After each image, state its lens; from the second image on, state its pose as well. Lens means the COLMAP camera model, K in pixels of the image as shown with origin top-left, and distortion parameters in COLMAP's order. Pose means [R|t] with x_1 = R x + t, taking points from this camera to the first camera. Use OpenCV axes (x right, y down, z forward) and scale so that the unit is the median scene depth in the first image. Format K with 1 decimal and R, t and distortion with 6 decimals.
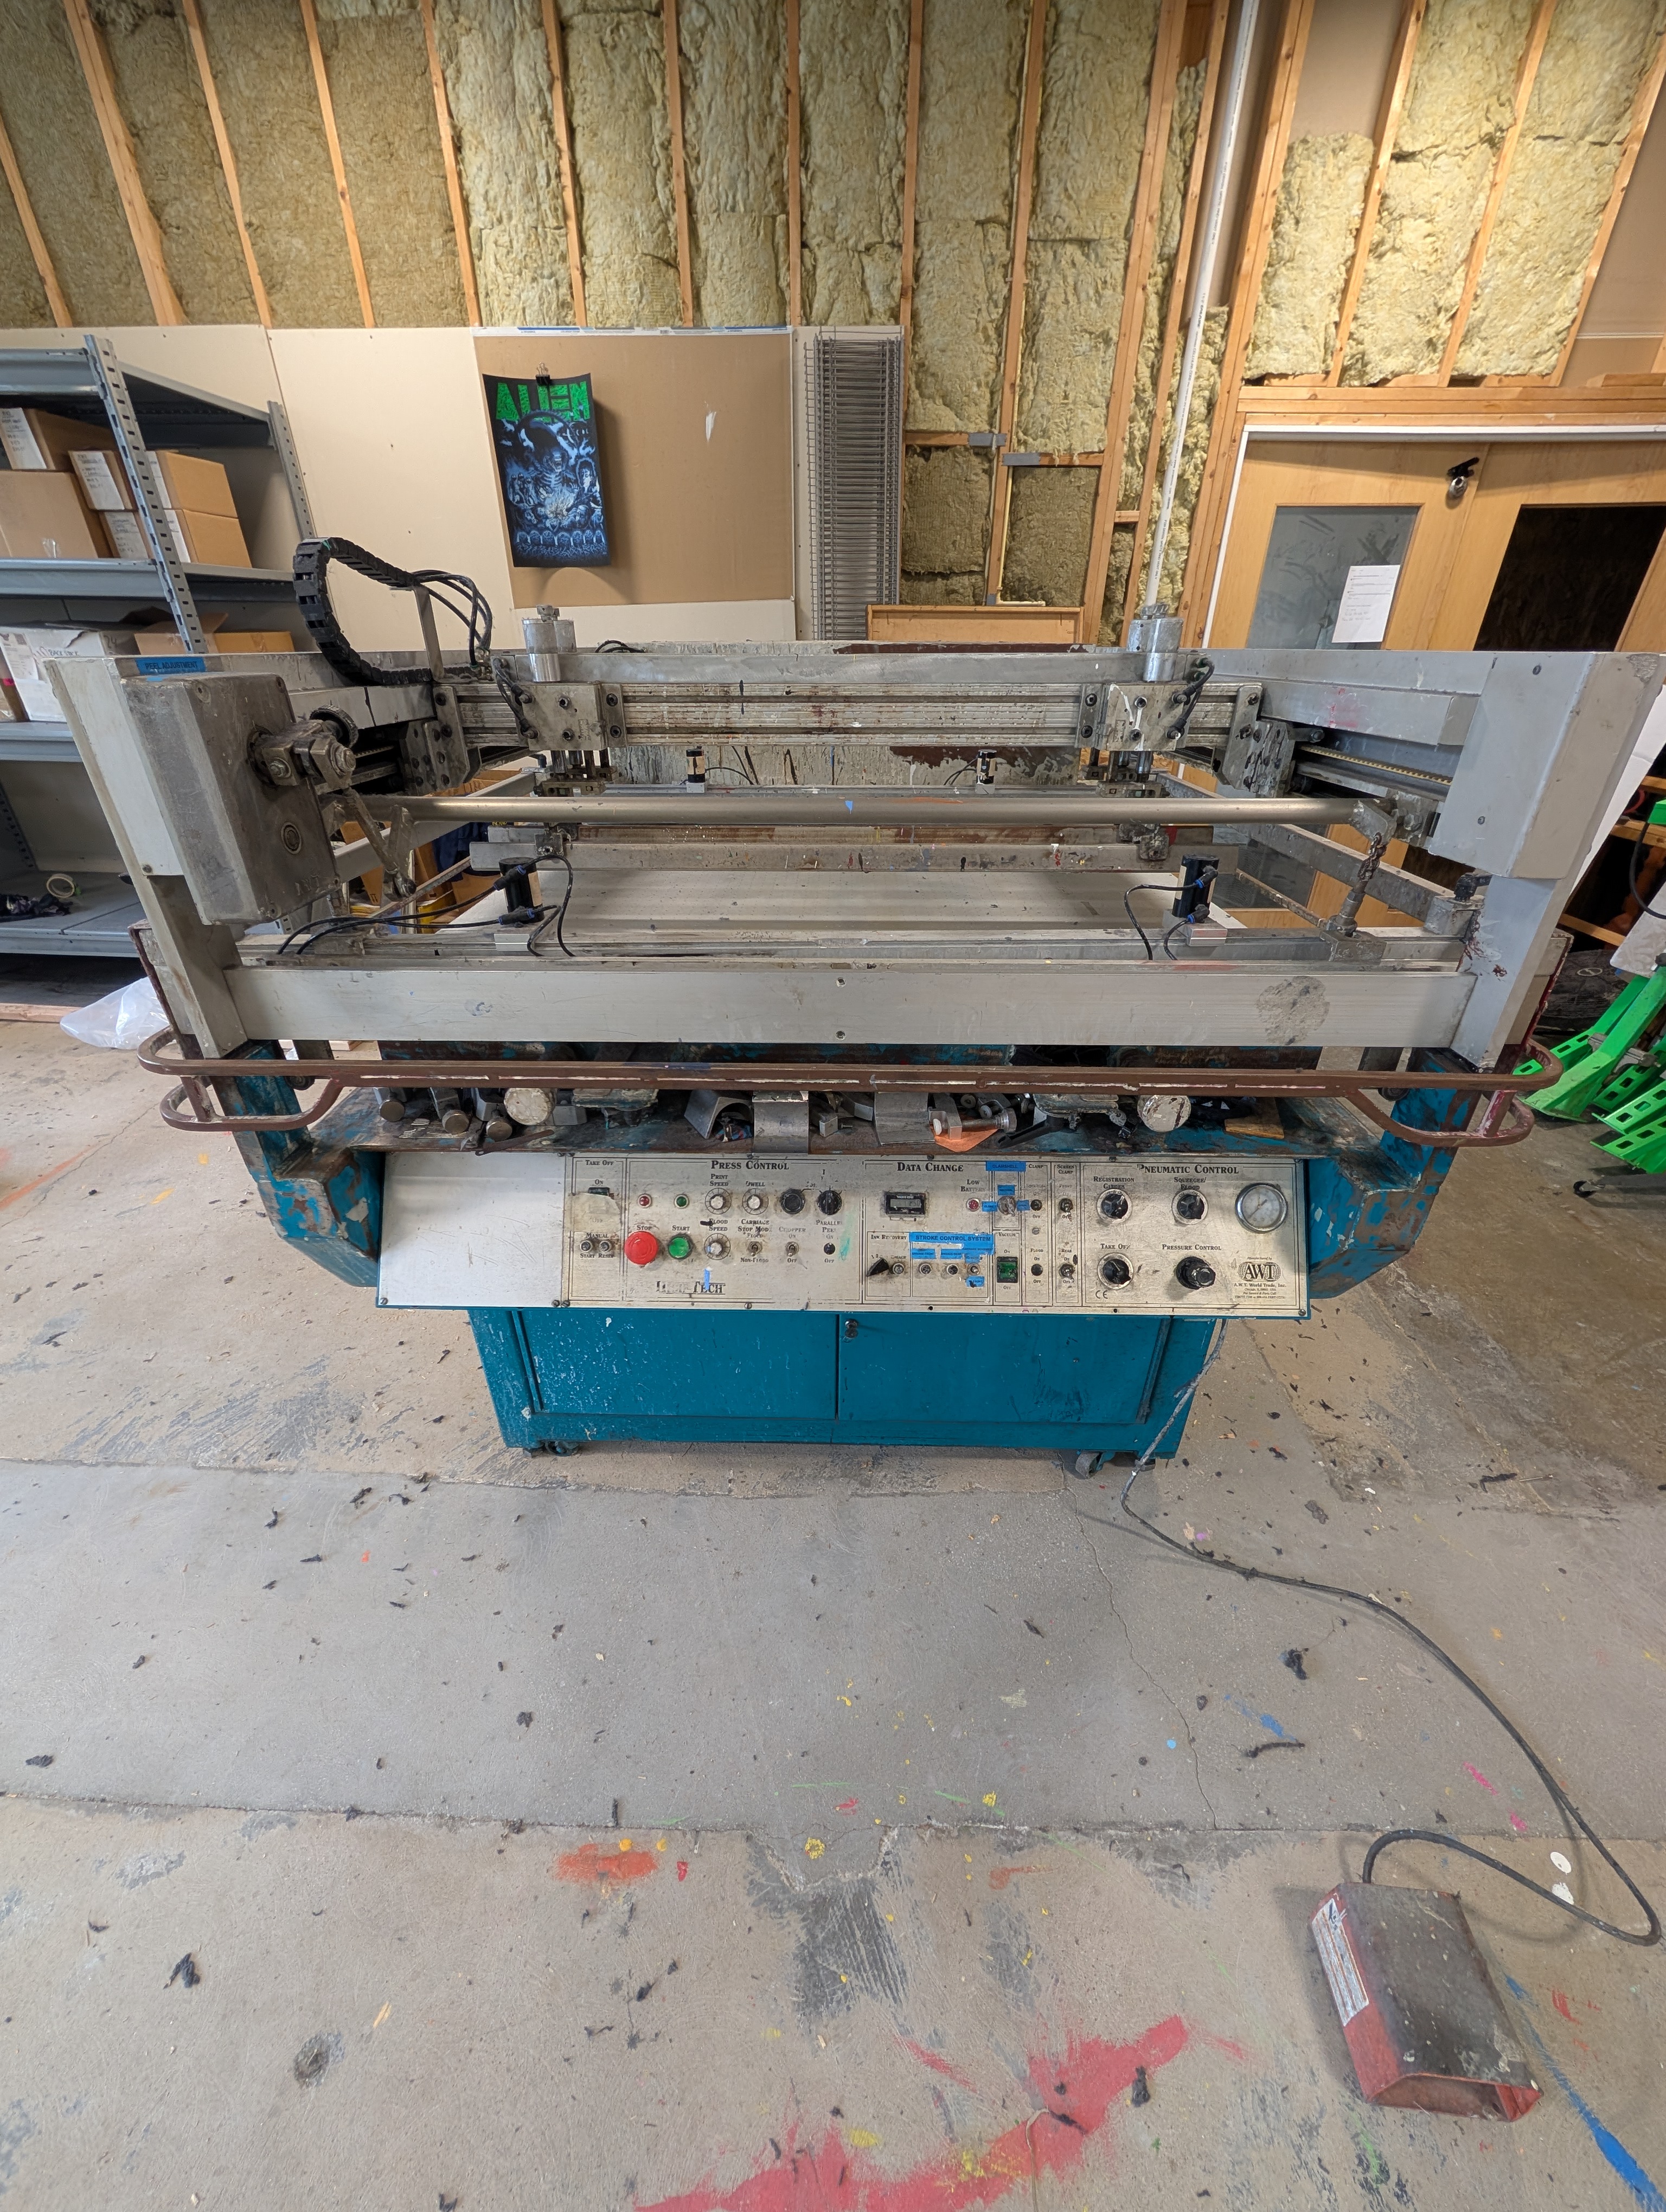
lens RADIAL K [[837.0, 0, 827.6], [0, 837.0, 1108.8], [0, 0, 1]] dist [-0.000672, 0.000359]
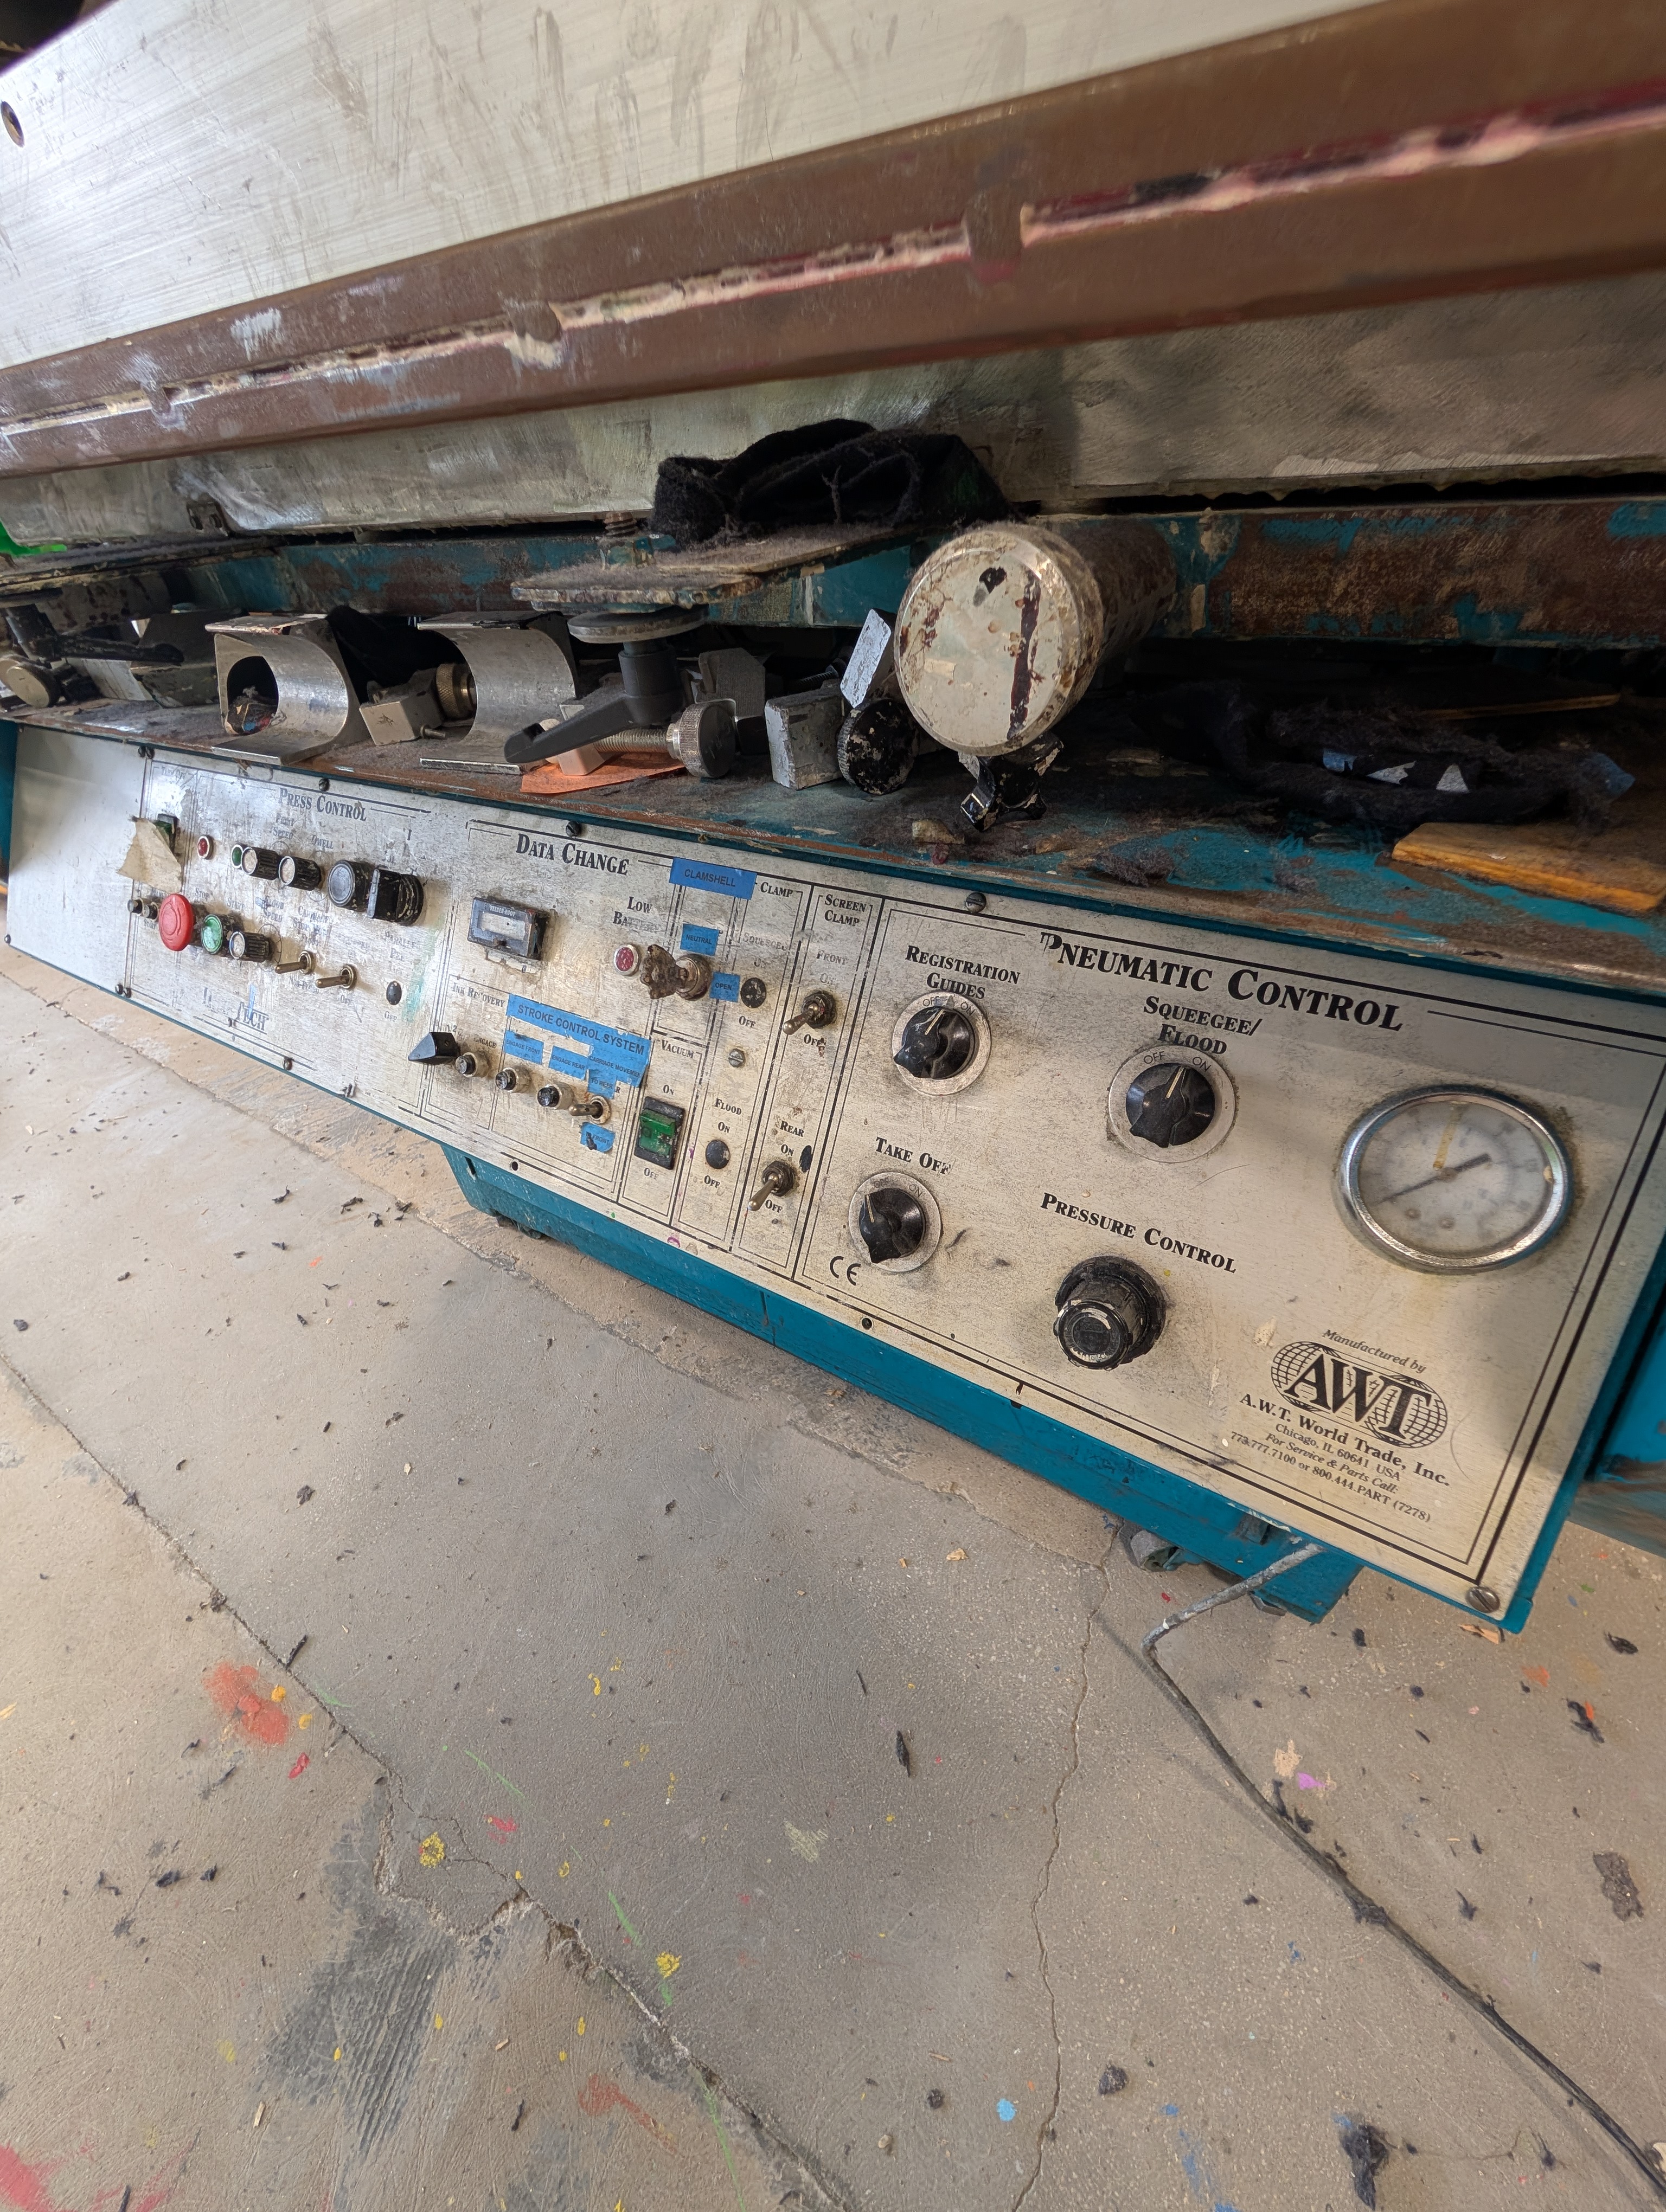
lens RADIAL K [[838.8, 0, 826.5], [0, 838.8, 1107.4], [0, 0, 1]] dist [-0.000623, 0.000208]
pose [[0.862732, 0.266298, -0.429859, 0.164962], [-0.184938, 0.957367, 0.221917, 0.027124], [0.470629, -0.111957, 0.875199, 0.246751]]
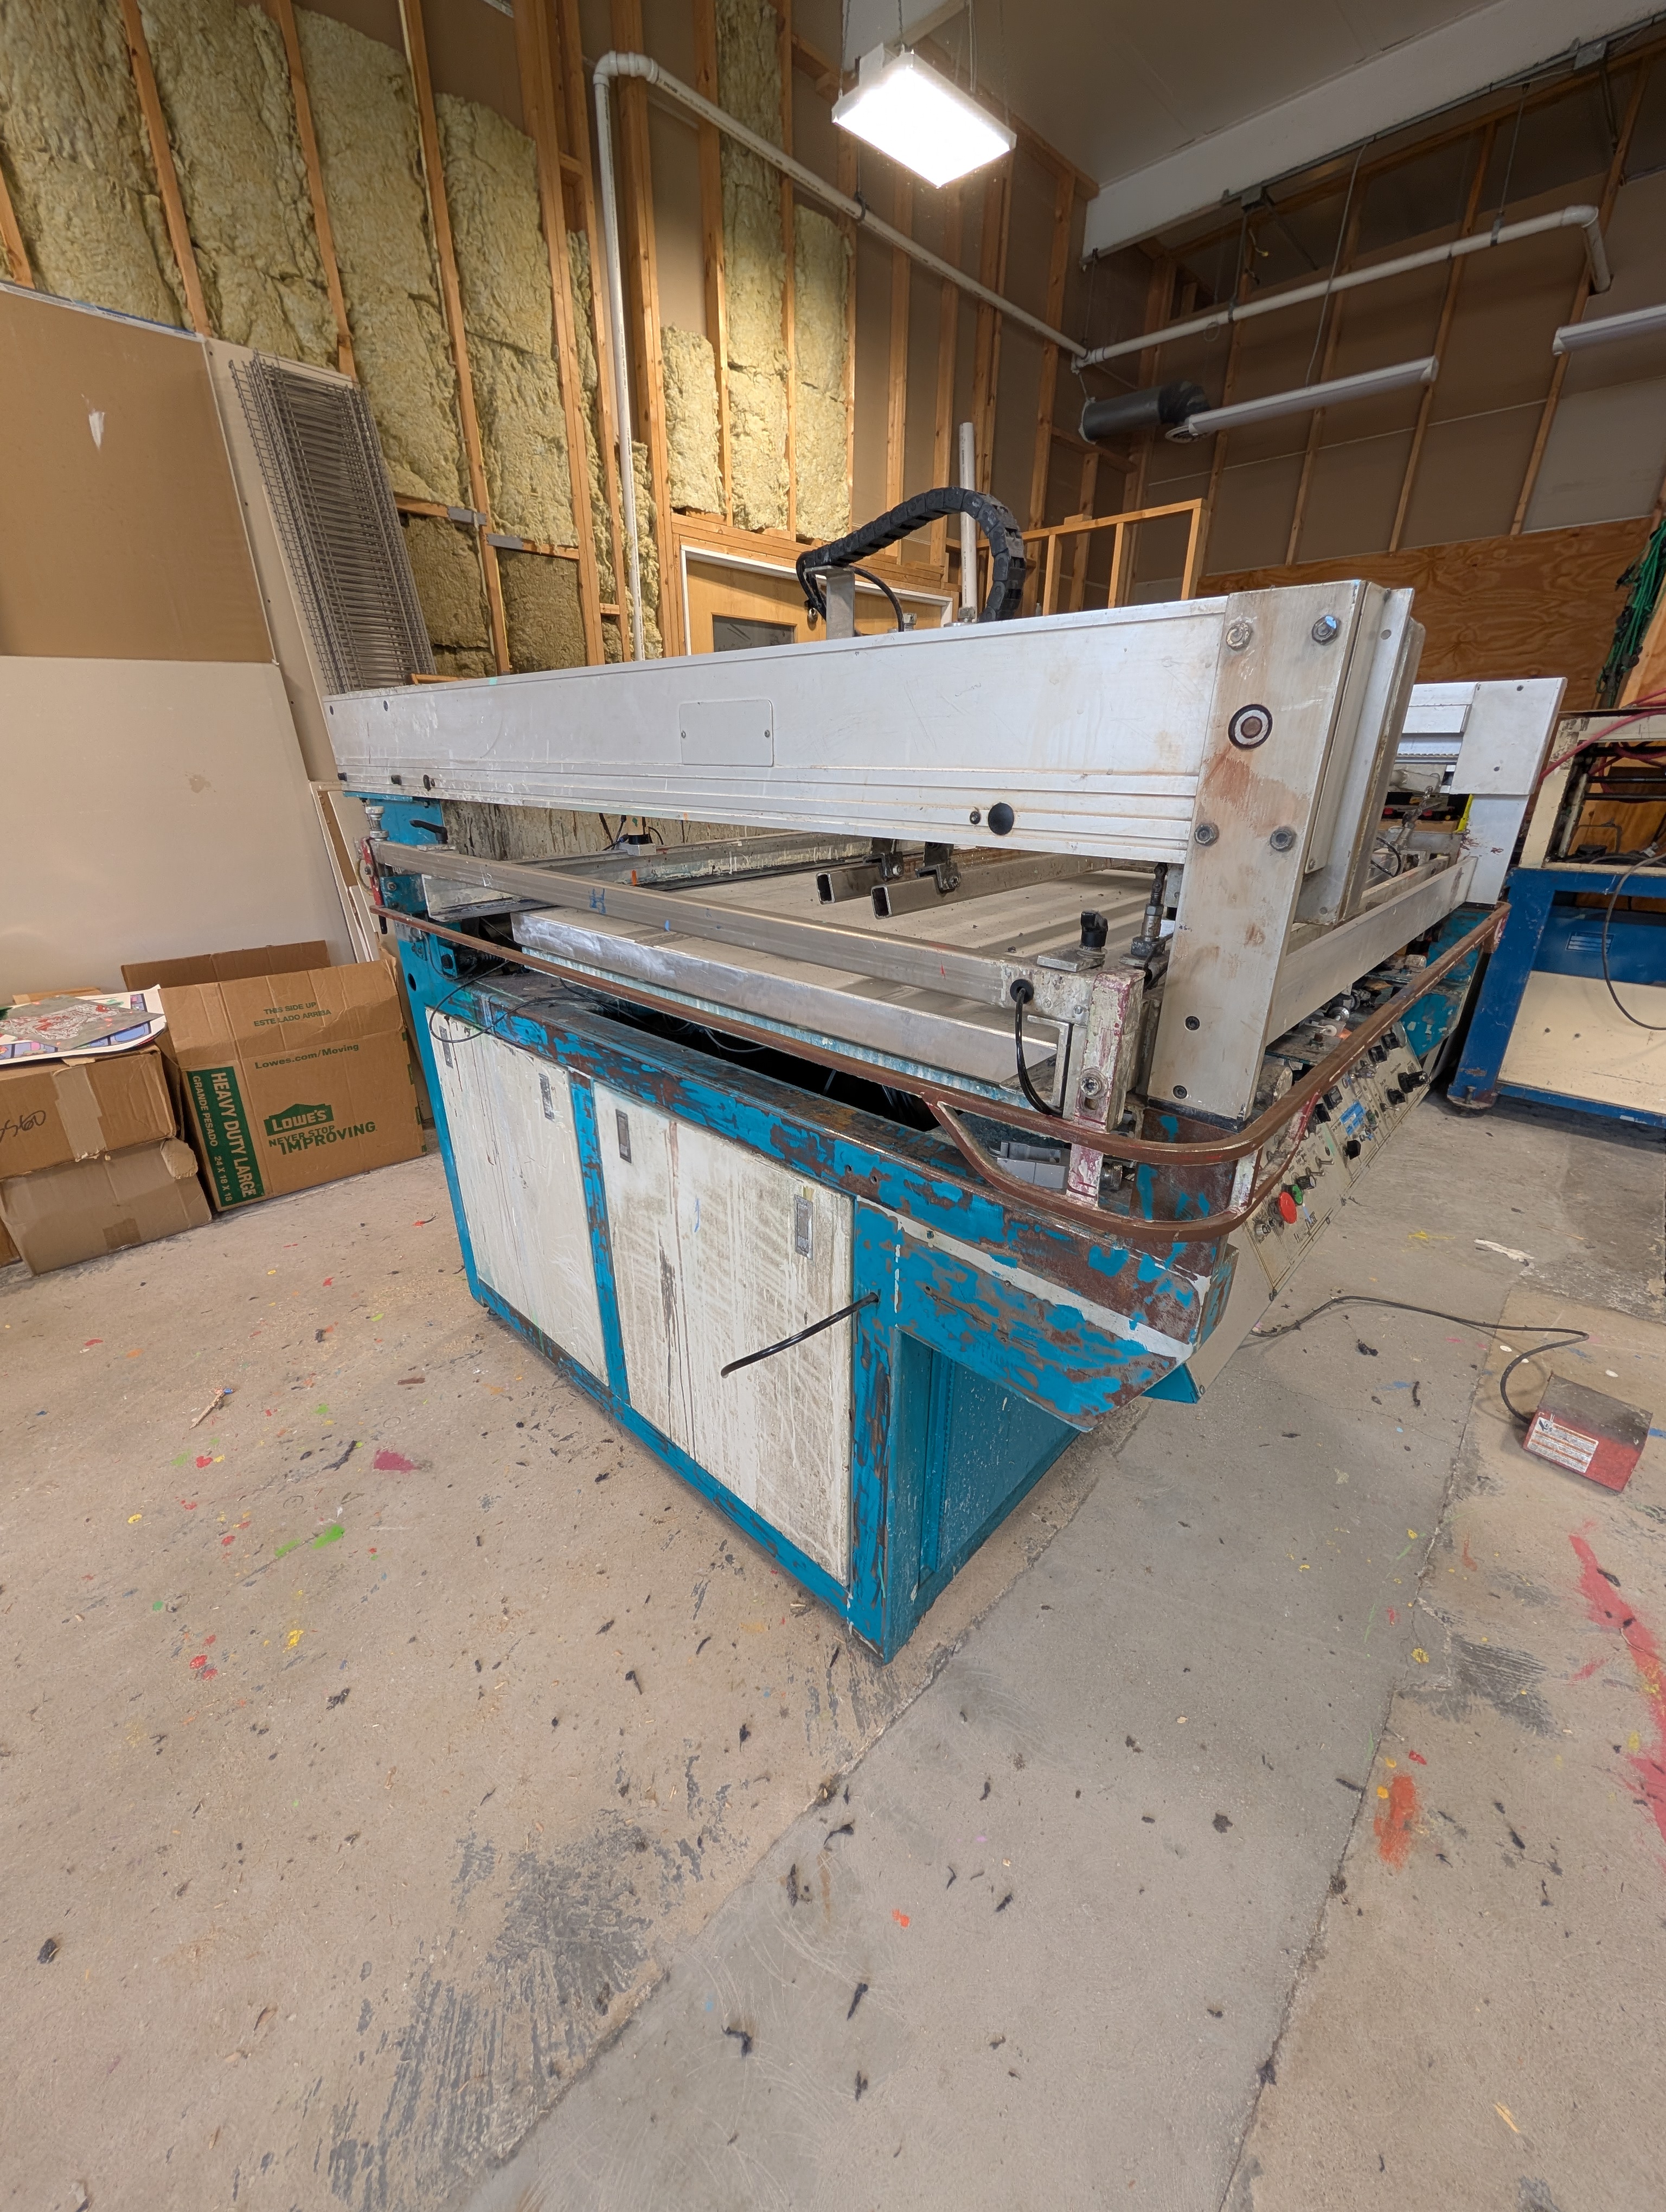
lens RADIAL K [[833.7, 0, 828.1], [0, 833.7, 1108.6], [0, 0, 1]] dist [-0.001483, 0.000294]
pose [[0.669961, -0.297735, 0.680078, -0.460067], [0.362975, 0.930468, 0.049780, -0.075933], [-0.647612, 0.213501, 0.731448, 0.211113]]
